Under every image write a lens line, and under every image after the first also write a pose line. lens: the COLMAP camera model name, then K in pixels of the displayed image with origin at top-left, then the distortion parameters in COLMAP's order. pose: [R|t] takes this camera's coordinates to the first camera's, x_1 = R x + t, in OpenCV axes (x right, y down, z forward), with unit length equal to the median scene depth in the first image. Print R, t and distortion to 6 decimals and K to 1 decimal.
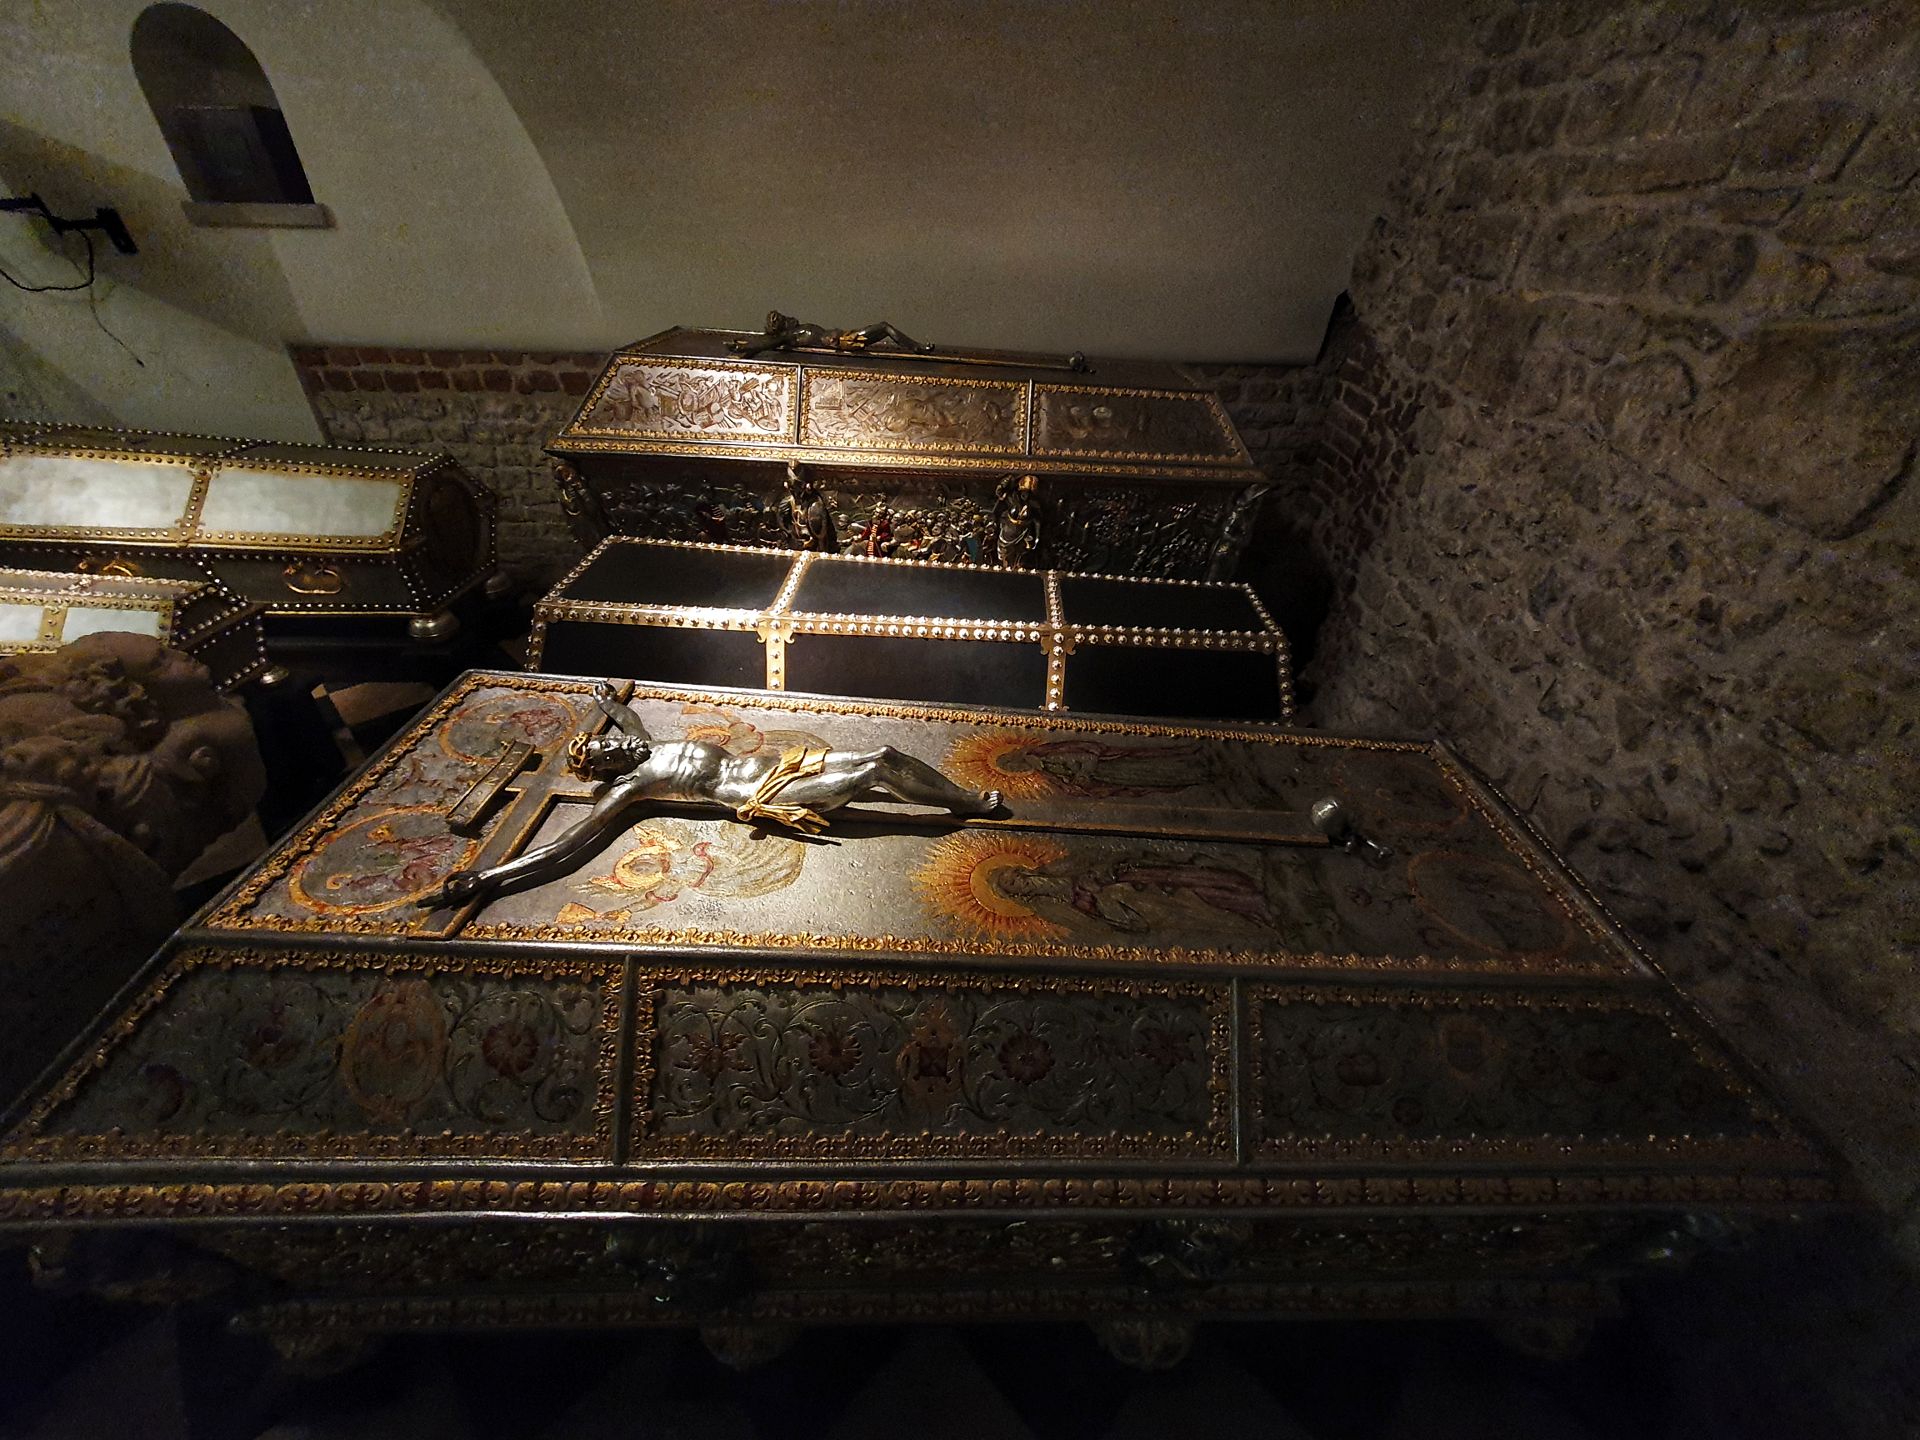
lens RADIAL K [[768.1, 0, 961.5], [0, 768.1, 716.7], [0, 0, 1]] dist [0.001214, 0.000030]
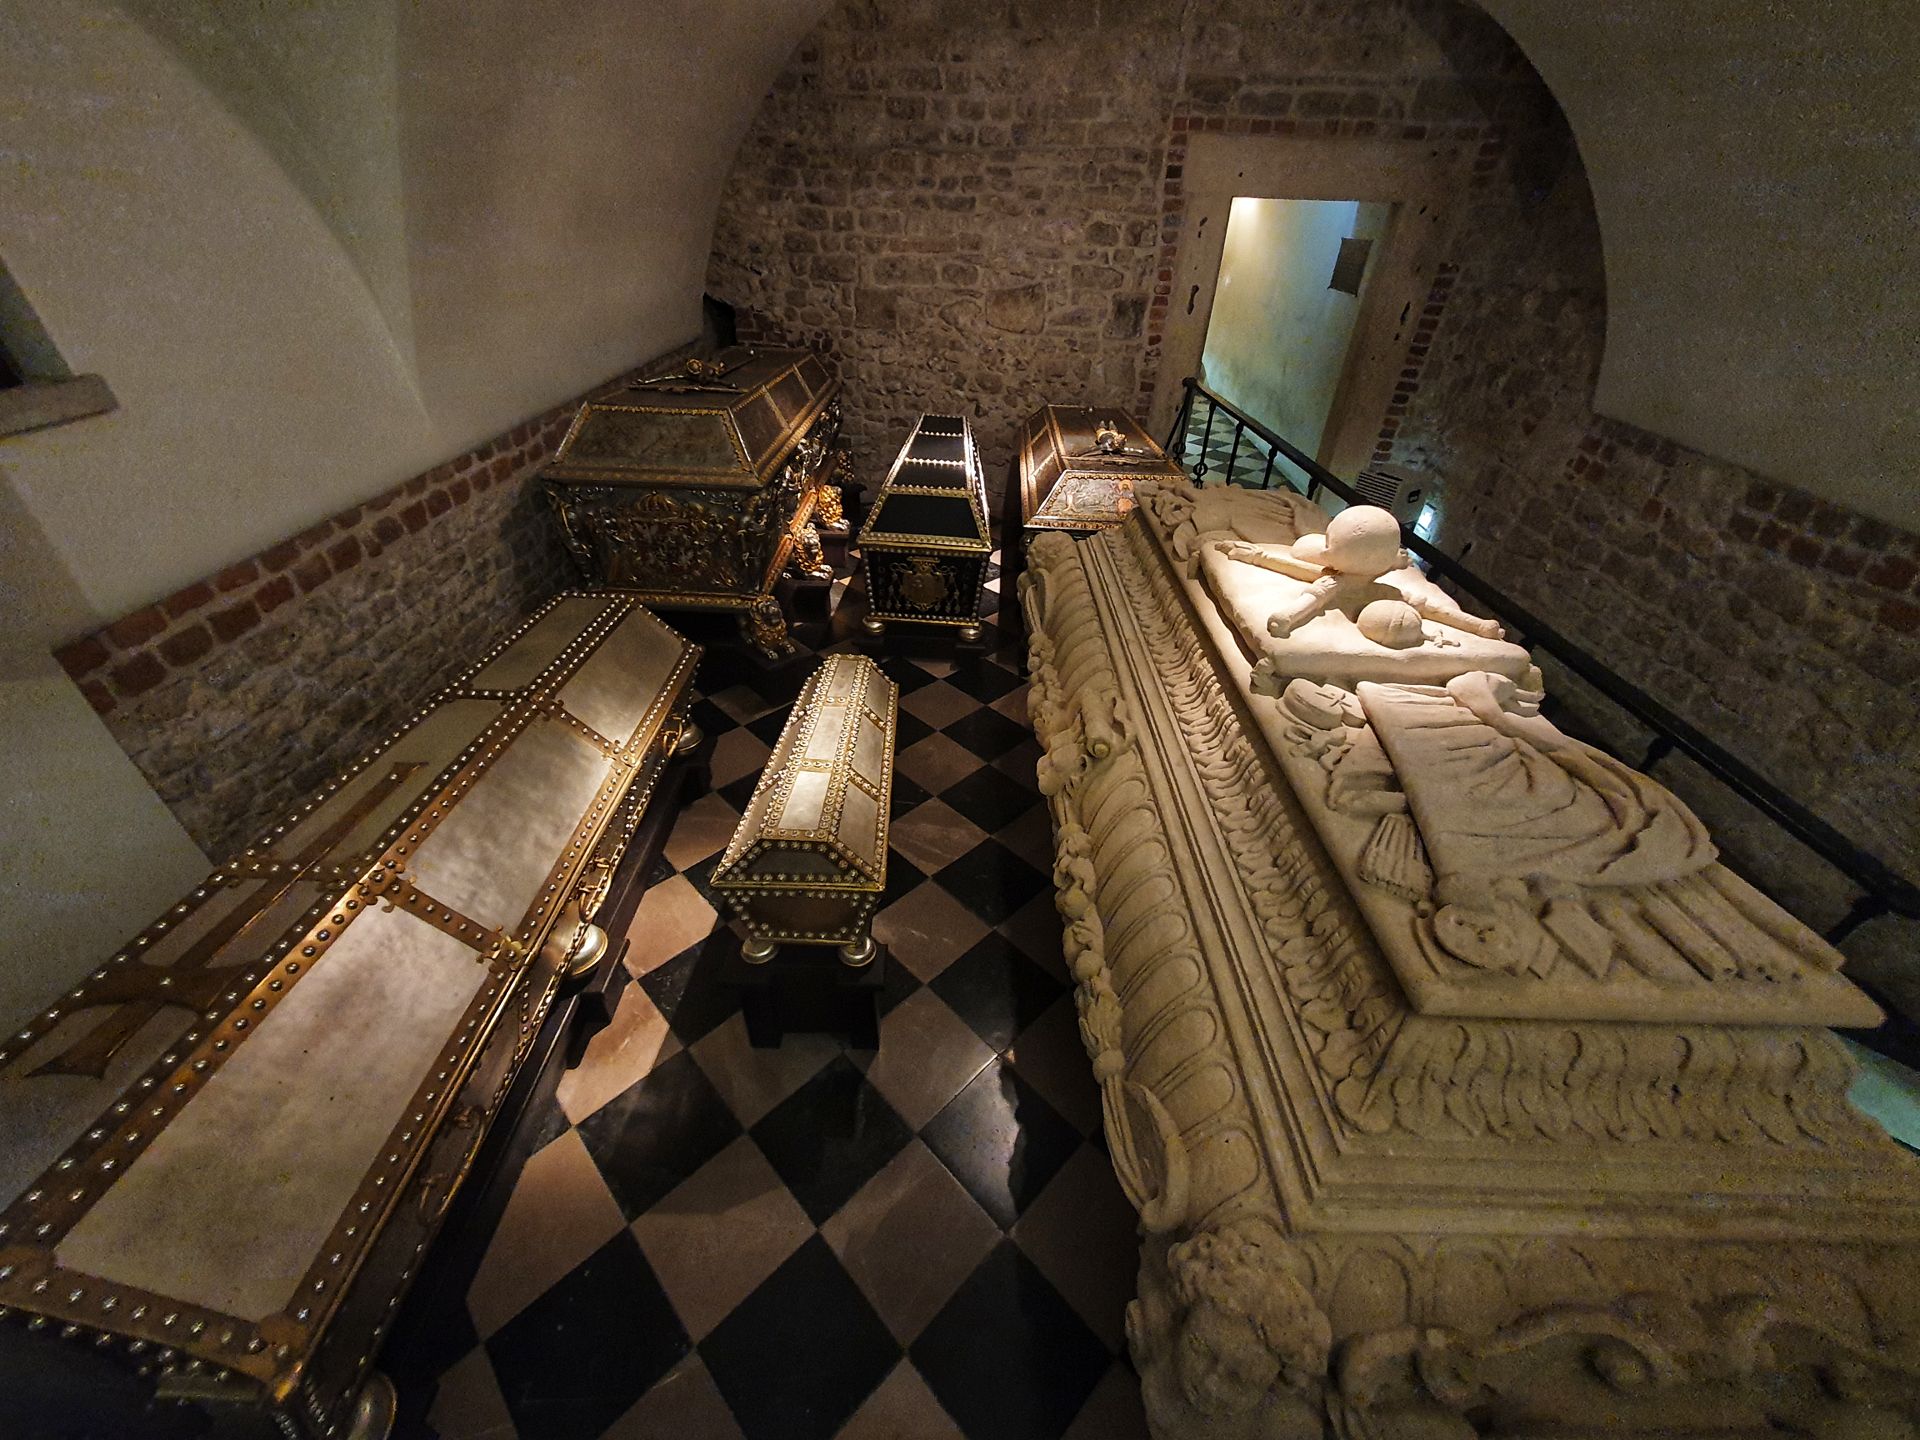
lens RADIAL K [[768.1, 0, 961.4], [0, 768.1, 722.0], [0, 0, 1]] dist [0.001214, 0.000030]
pose [[0.002431, -0.582133, 0.813090, -1.740443], [0.525035, 0.692749, 0.494405, -0.505756], [-0.851077, 0.425699, 0.307325, 0.438782]]
